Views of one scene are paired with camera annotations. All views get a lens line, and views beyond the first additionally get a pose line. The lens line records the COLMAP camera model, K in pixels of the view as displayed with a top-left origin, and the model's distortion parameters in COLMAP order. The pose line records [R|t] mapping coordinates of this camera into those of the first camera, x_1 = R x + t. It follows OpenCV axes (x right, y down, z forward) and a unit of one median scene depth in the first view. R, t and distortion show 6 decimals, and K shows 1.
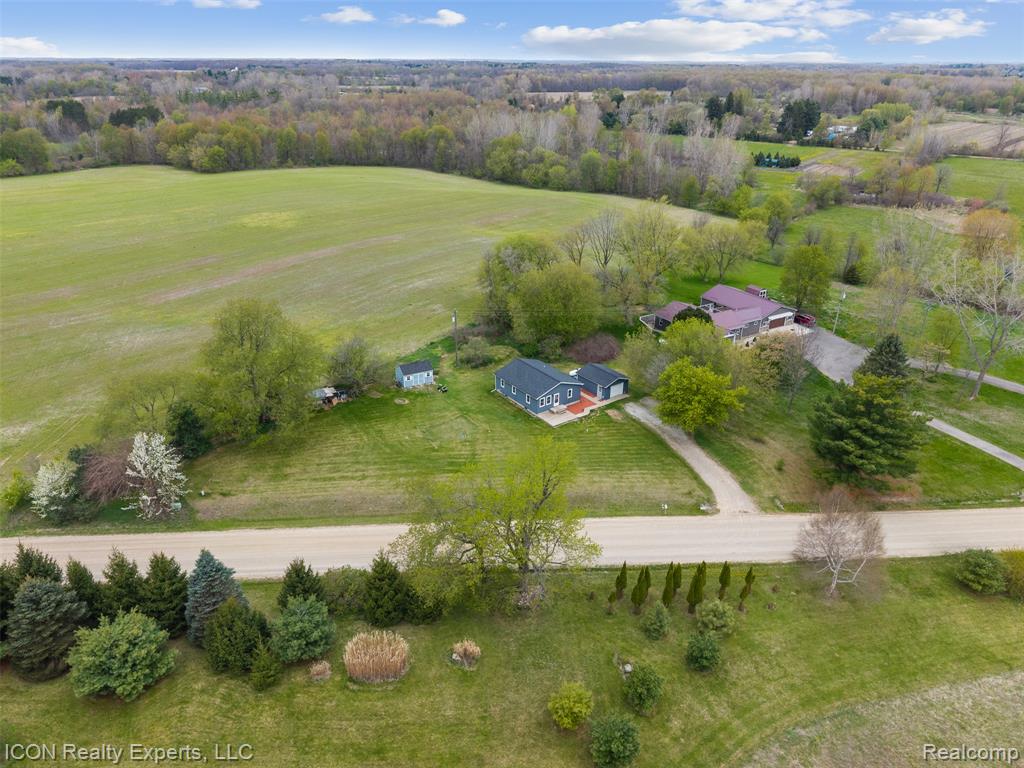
lens RADIAL K [[679.9, 0, 513.8], [0, 679.9, 395.6], [0, 0, 1]] dist [0.026906, -0.030284]
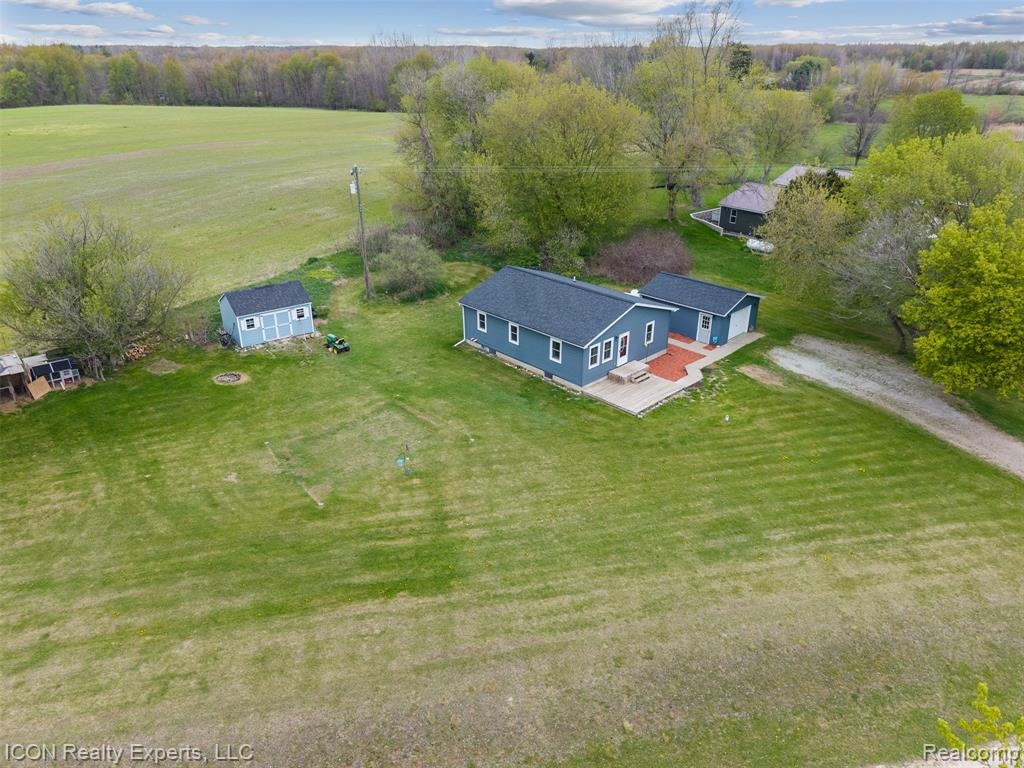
lens RADIAL K [[694.6, 0, 518.0], [0, 694.6, 384.8], [0, 0, 1]] dist [-0.004165, -0.004998]
pose [[0.989861, -0.066830, 0.125336, -0.052598], [0.067599, 0.997711, -0.001889, 0.023959], [-0.124923, 0.010343, 0.992113, 0.592003]]
